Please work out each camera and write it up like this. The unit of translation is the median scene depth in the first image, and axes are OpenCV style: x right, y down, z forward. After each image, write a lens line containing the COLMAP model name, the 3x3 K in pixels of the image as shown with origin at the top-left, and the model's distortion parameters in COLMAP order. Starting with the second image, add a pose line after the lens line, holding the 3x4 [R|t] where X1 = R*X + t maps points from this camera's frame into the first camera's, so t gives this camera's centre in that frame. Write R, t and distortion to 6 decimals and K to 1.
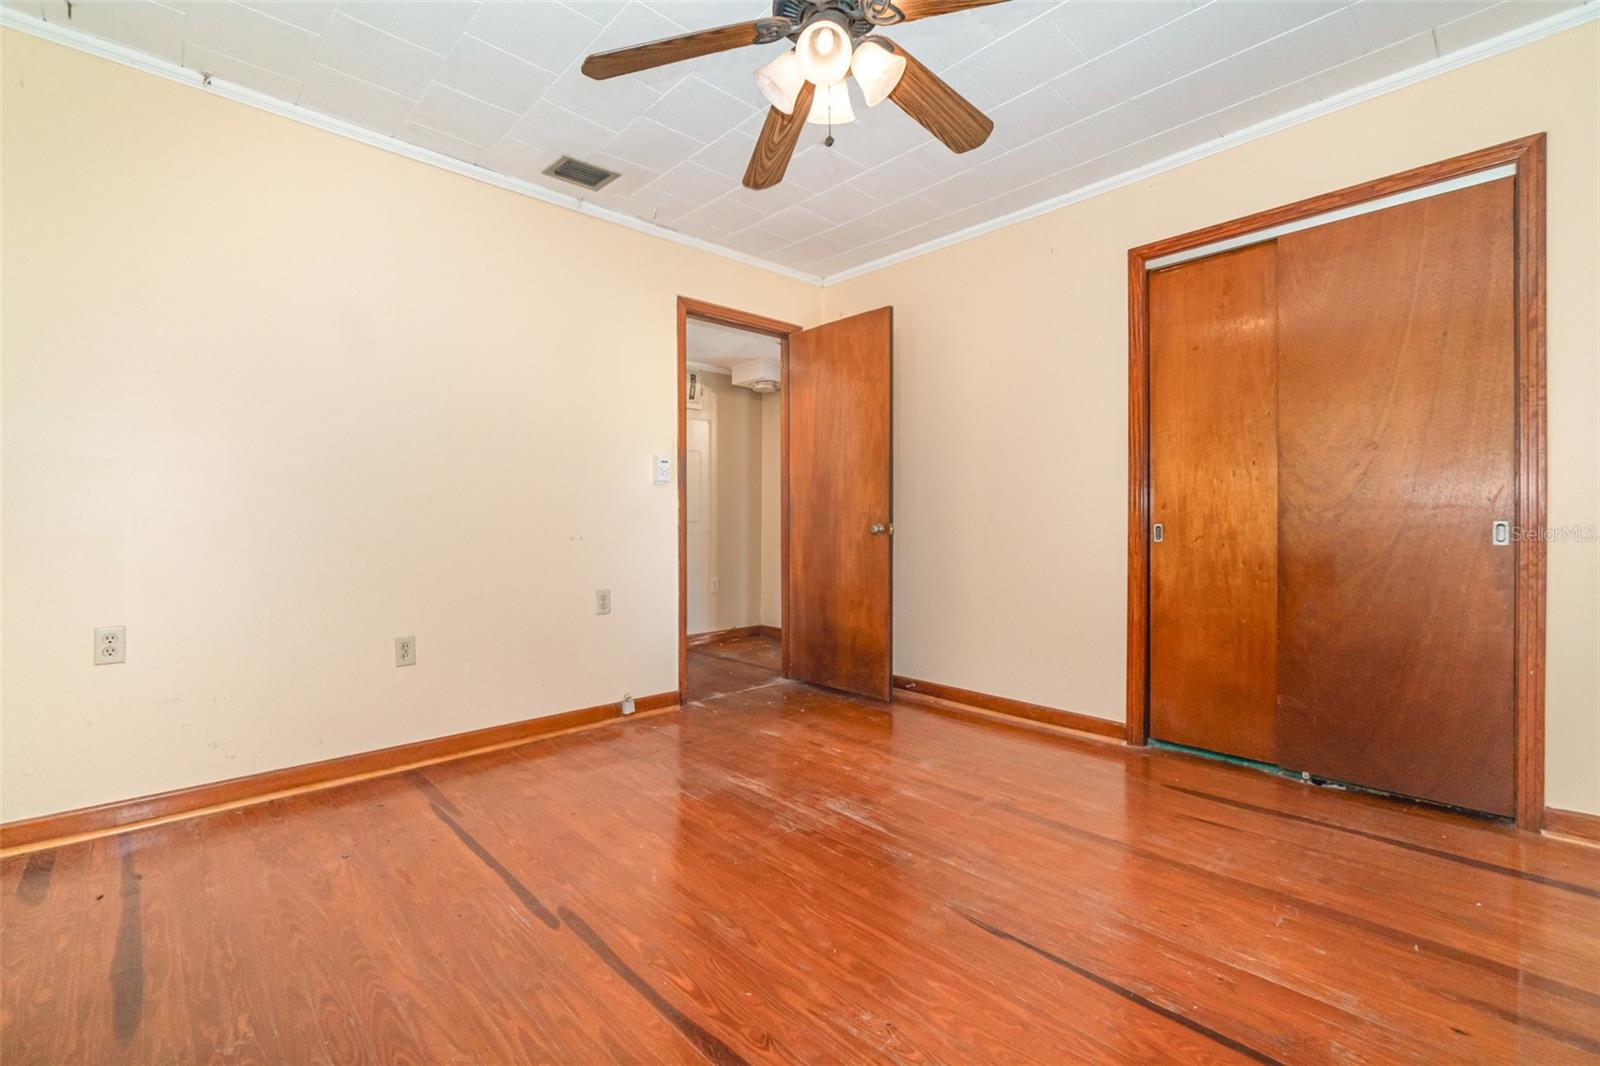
lens RADIAL K [[702.5, 0, 798.4], [0, 702.5, 524.3], [0, 0, 1]] dist [-0.003651, -0.000328]
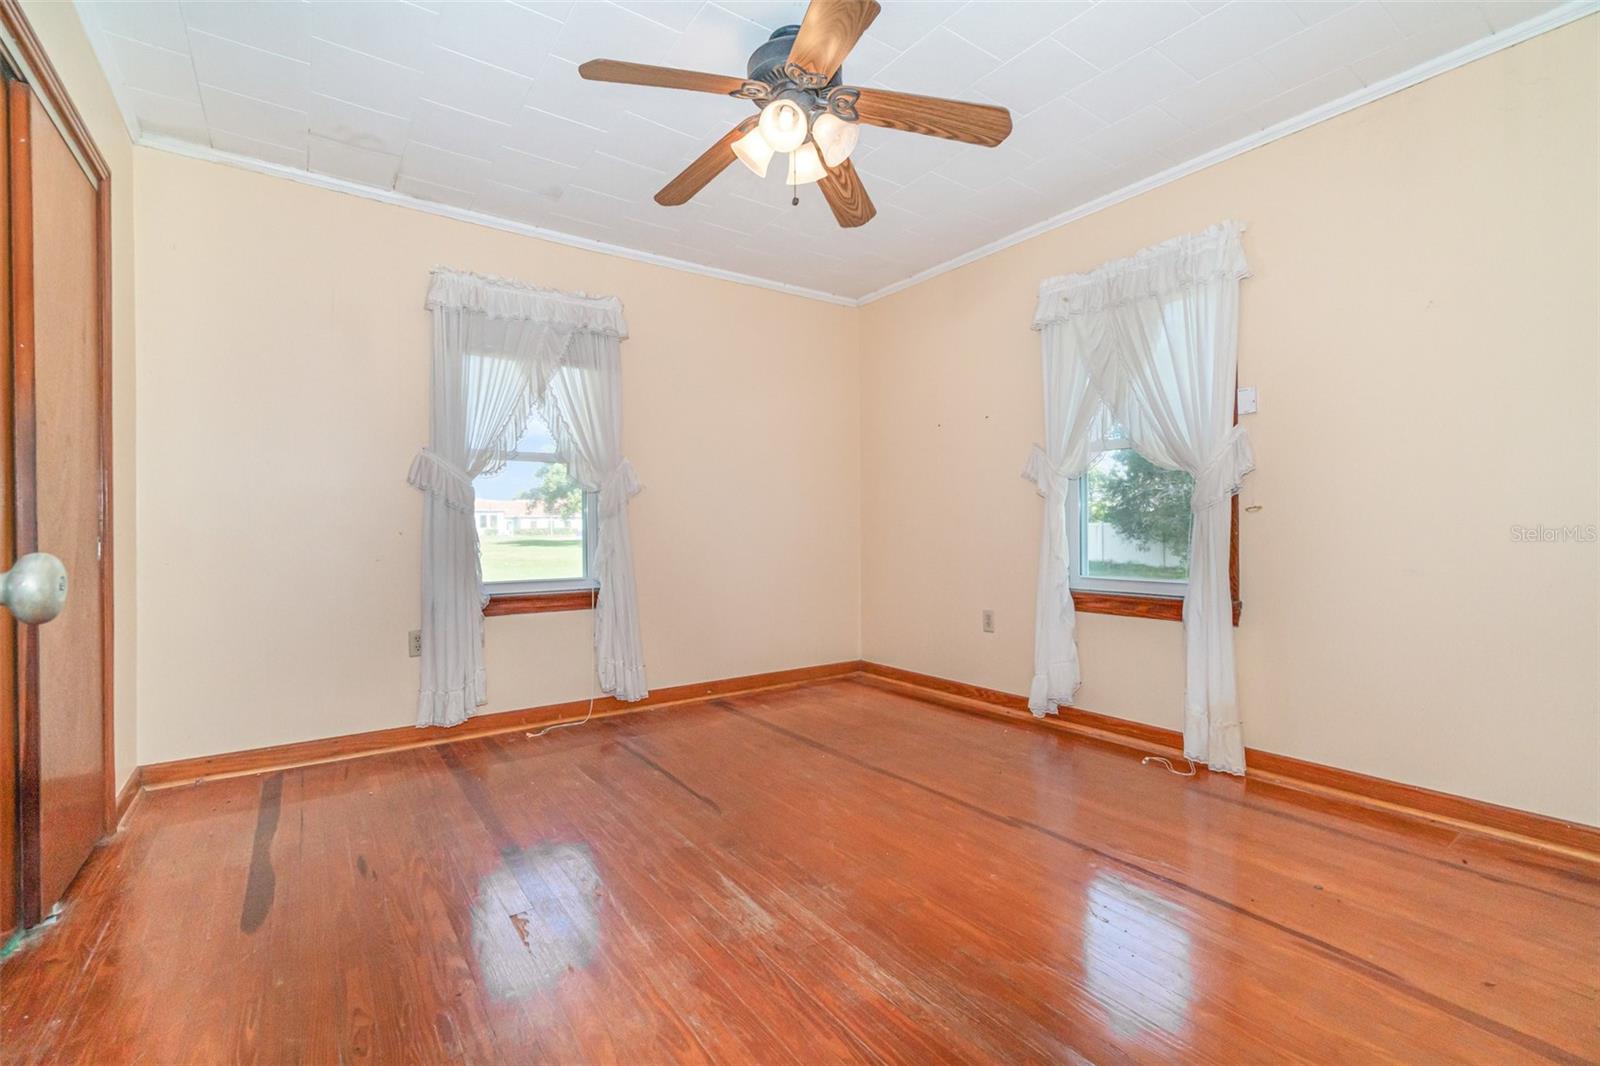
lens RADIAL K [[702.5, 0, 798.4], [0, 702.5, 524.3], [0, 0, 1]] dist [-0.003651, -0.000328]
pose [[-0.990350, 0.008050, 0.138355, -0.091417], [0.007109, 0.999948, -0.007297, -0.000601], [-0.138406, -0.006243, -0.990356, 1.777201]]
